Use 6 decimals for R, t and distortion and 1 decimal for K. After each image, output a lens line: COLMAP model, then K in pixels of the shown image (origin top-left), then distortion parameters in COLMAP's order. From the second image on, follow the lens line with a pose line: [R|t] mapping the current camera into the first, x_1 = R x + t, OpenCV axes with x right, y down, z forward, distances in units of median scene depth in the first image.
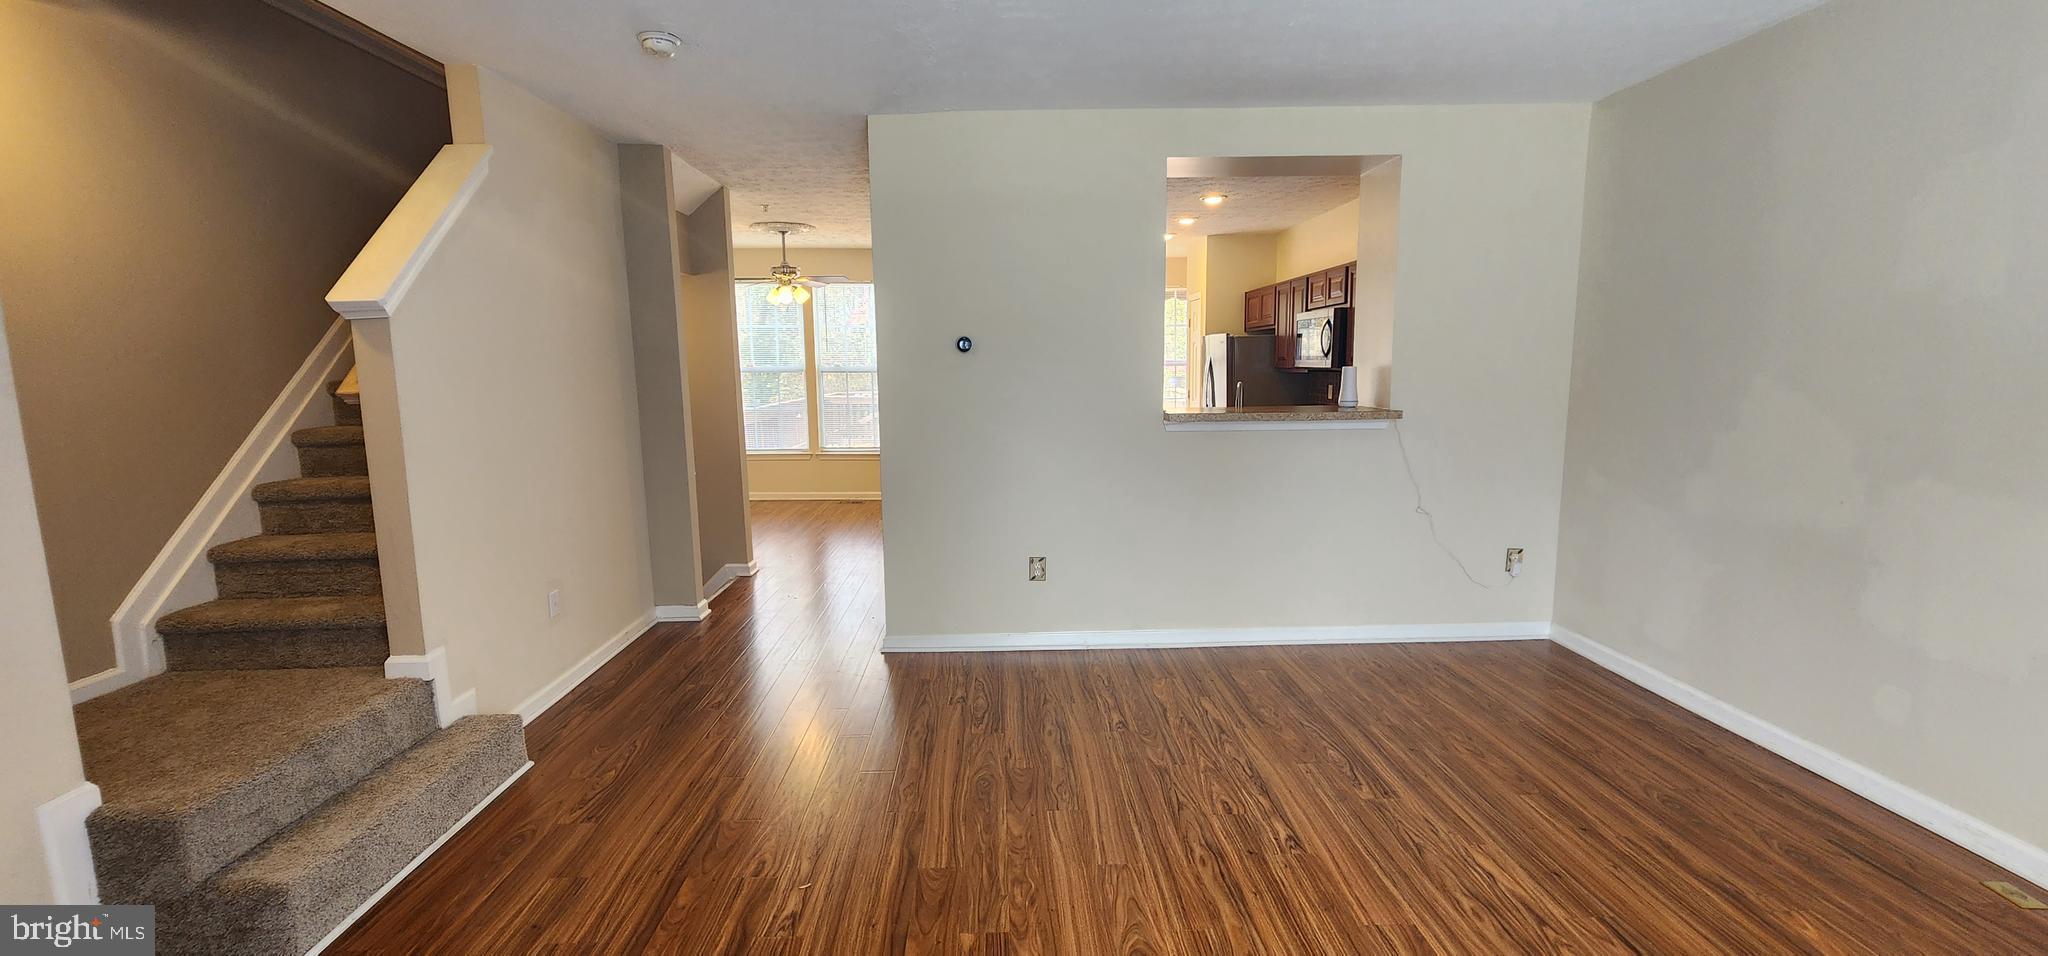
lens RADIAL K [[863.7, 0, 1013.0], [0, 863.7, 481.5], [0, 0, 1]] dist [-0.003063, -0.000107]
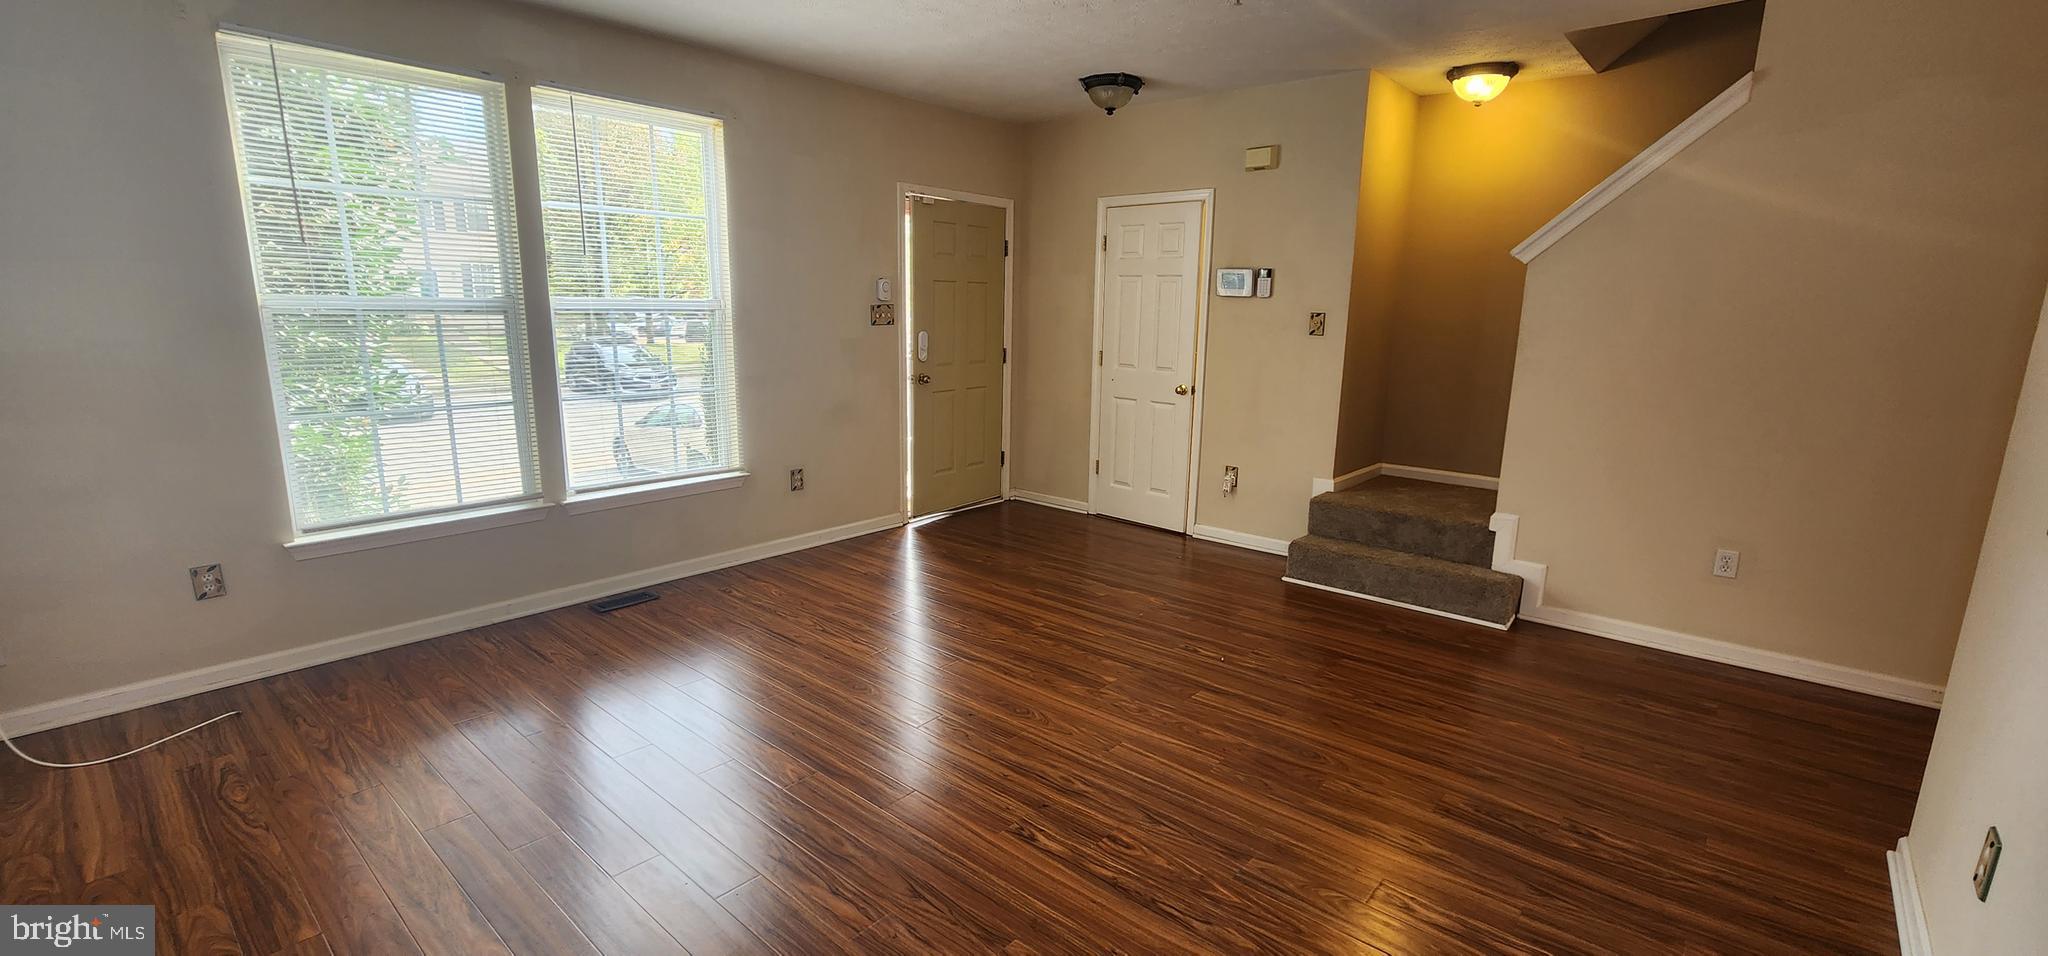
lens RADIAL K [[863.7, 0, 1013.0], [0, 863.7, 481.5], [0, 0, 1]] dist [-0.003063, -0.000107]
pose [[-0.678655, 0.156731, -0.717540, 0.948655], [-0.105424, 0.946061, 0.306356, -0.214365], [0.726852, 0.283556, -0.625526, 1.487768]]
